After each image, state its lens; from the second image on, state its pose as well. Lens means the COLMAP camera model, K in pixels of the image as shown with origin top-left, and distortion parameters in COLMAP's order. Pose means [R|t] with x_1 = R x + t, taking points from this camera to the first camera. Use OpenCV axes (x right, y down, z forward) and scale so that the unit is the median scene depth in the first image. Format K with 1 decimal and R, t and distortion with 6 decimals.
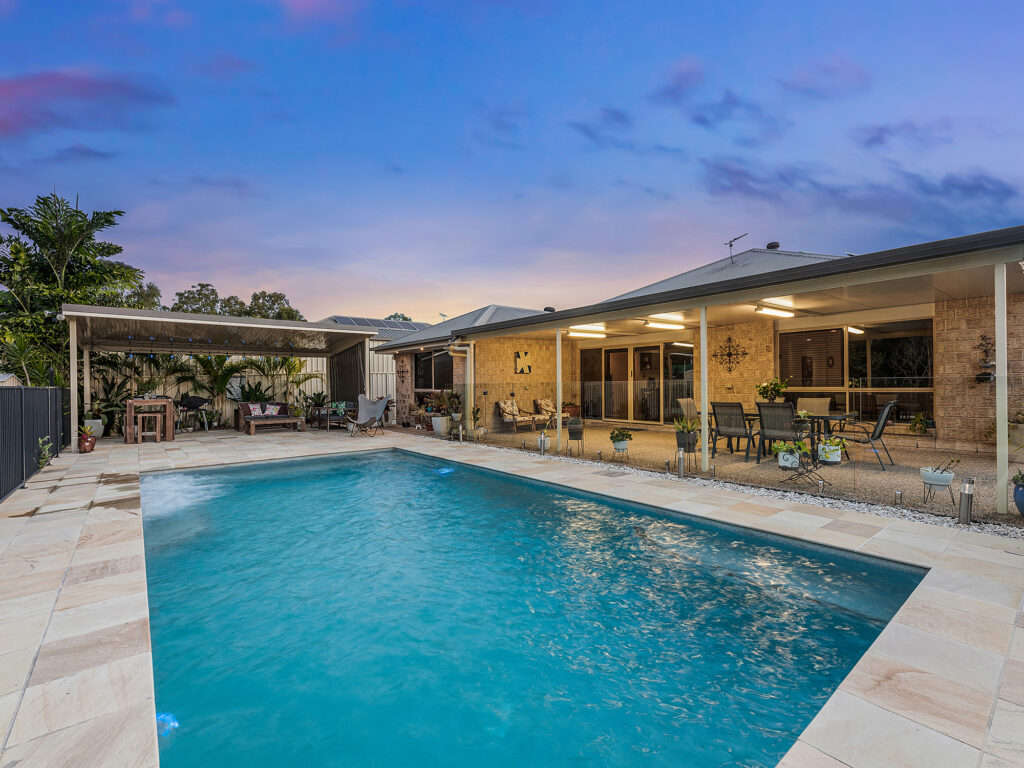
lens RADIAL K [[468.0, 0, 512.4], [0, 468.0, 386.2], [0, 0, 1]] dist [-0.000842, 0.001741]
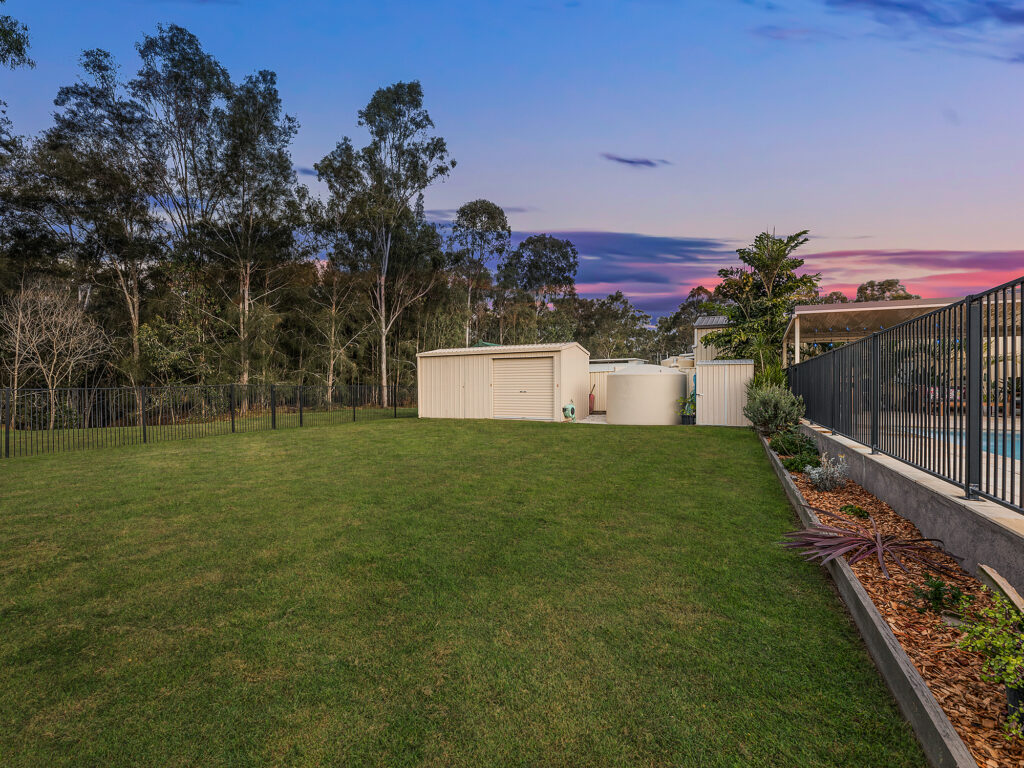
lens RADIAL K [[468.0, 0, 507.4], [0, 468.0, 388.6], [0, 0, 1]] dist [-0.000842, 0.001741]
pose [[0.421211, 0.015388, -0.906832, -0.037655], [-0.011204, 0.999868, 0.011763, 0.040405], [0.906894, 0.005206, 0.421328, -0.229499]]
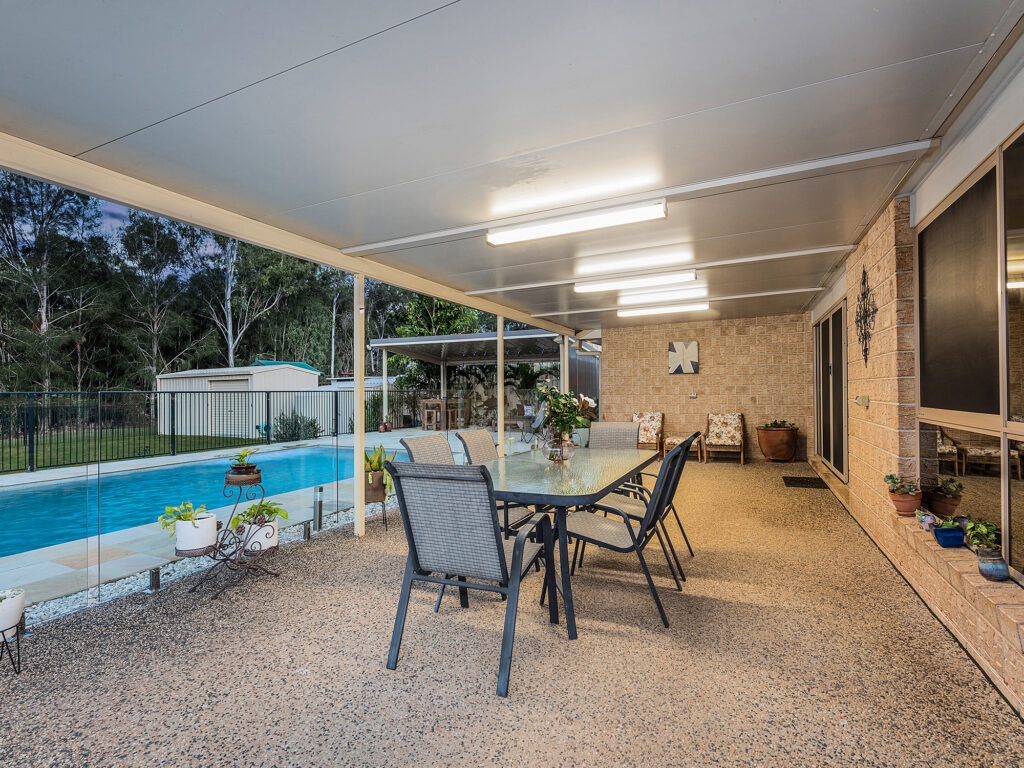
lens RADIAL K [[507.1, 0, 517.3], [0, 507.1, 388.3], [0, 0, 1]] dist [-0.001878, -0.001311]
pose [[0.435325, 0.003459, -0.900267, 0.542891], [0.000439, 0.999992, 0.004055, -0.008853], [0.900273, -0.002161, 0.435320, 0.441900]]
